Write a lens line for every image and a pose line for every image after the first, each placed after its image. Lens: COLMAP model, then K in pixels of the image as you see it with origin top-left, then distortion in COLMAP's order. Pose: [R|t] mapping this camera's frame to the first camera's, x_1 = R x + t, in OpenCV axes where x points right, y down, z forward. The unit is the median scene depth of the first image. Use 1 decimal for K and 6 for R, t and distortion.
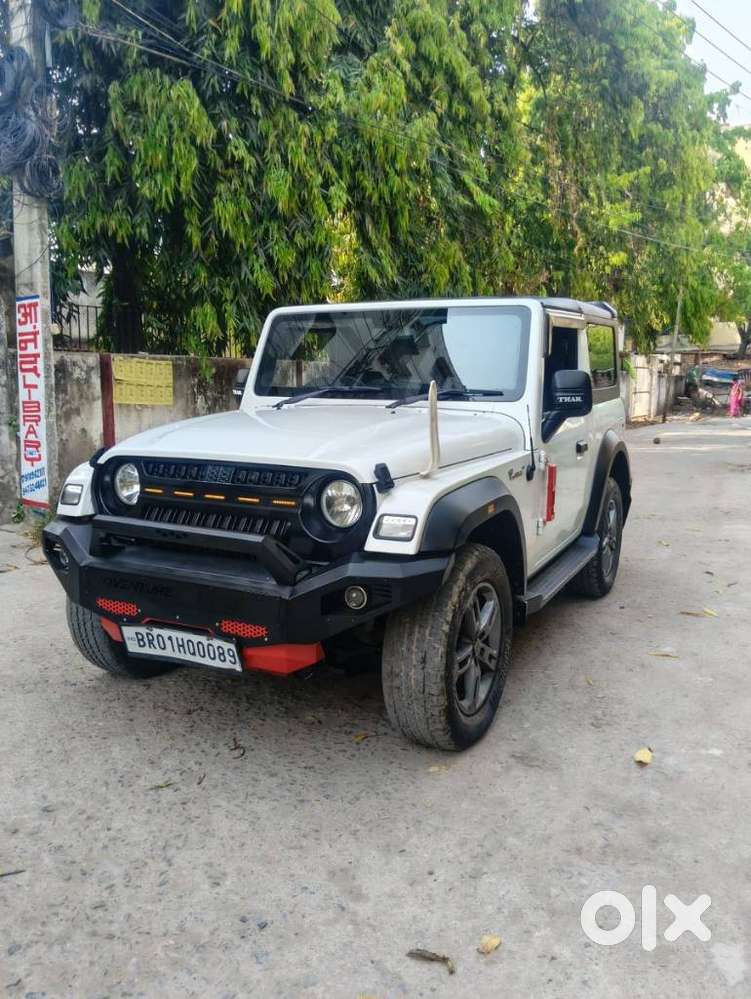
lens RADIAL K [[807.2, 0, 390.1], [0, 807.2, 494.2], [0, 0, 1]] dist [0.048691, -0.132875]
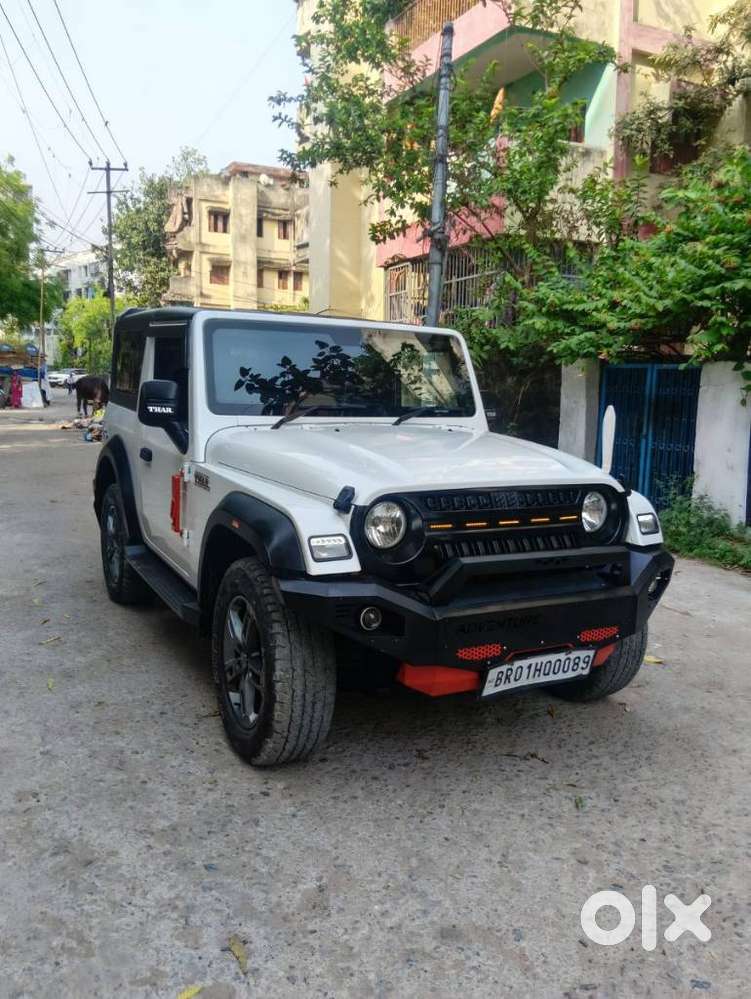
lens RADIAL K [[804.3, 0, 375.5], [0, 804.3, 499.5], [0, 0, 1]] dist [0.053605, -0.139109]
pose [[0.579715, -0.108345, 0.807584, -1.112853], [0.093836, 0.993403, 0.065916, -0.105683], [-0.809398, 0.037568, 0.586058, 0.536037]]
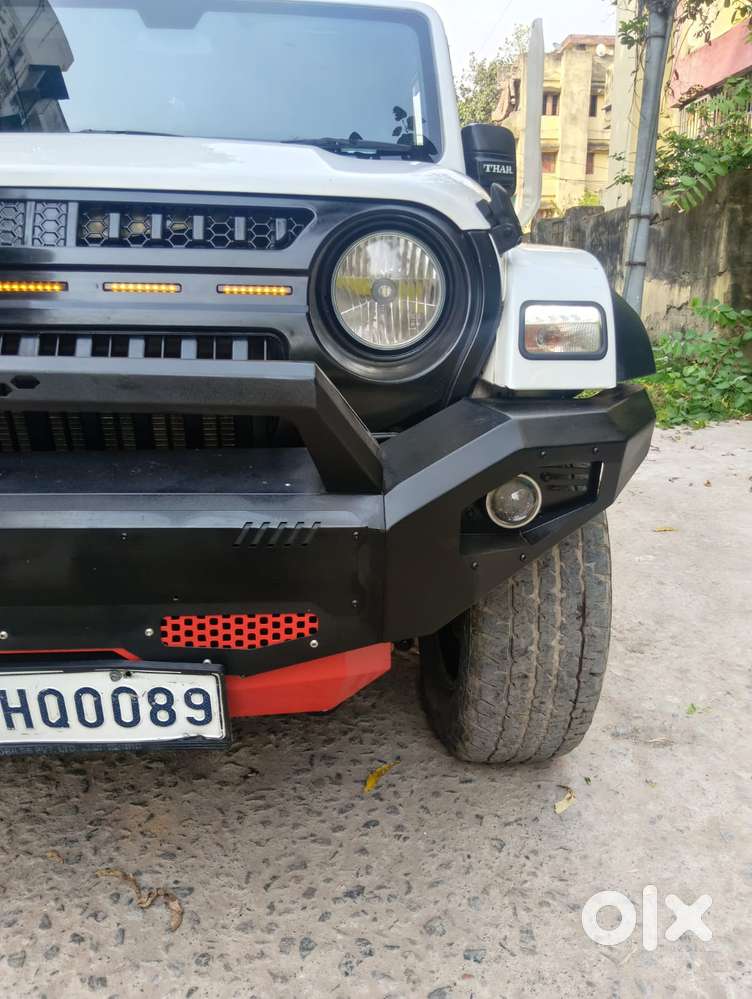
lens RADIAL K [[809.6, 0, 378.5], [0, 809.6, 497.6], [0, 0, 1]] dist [0.038557, -0.101467]
pose [[0.853513, -0.132561, 0.503928, -0.274781], [0.071143, 0.987688, 0.139320, 0.055507], [-0.516193, -0.083060, 0.852435, 0.596792]]
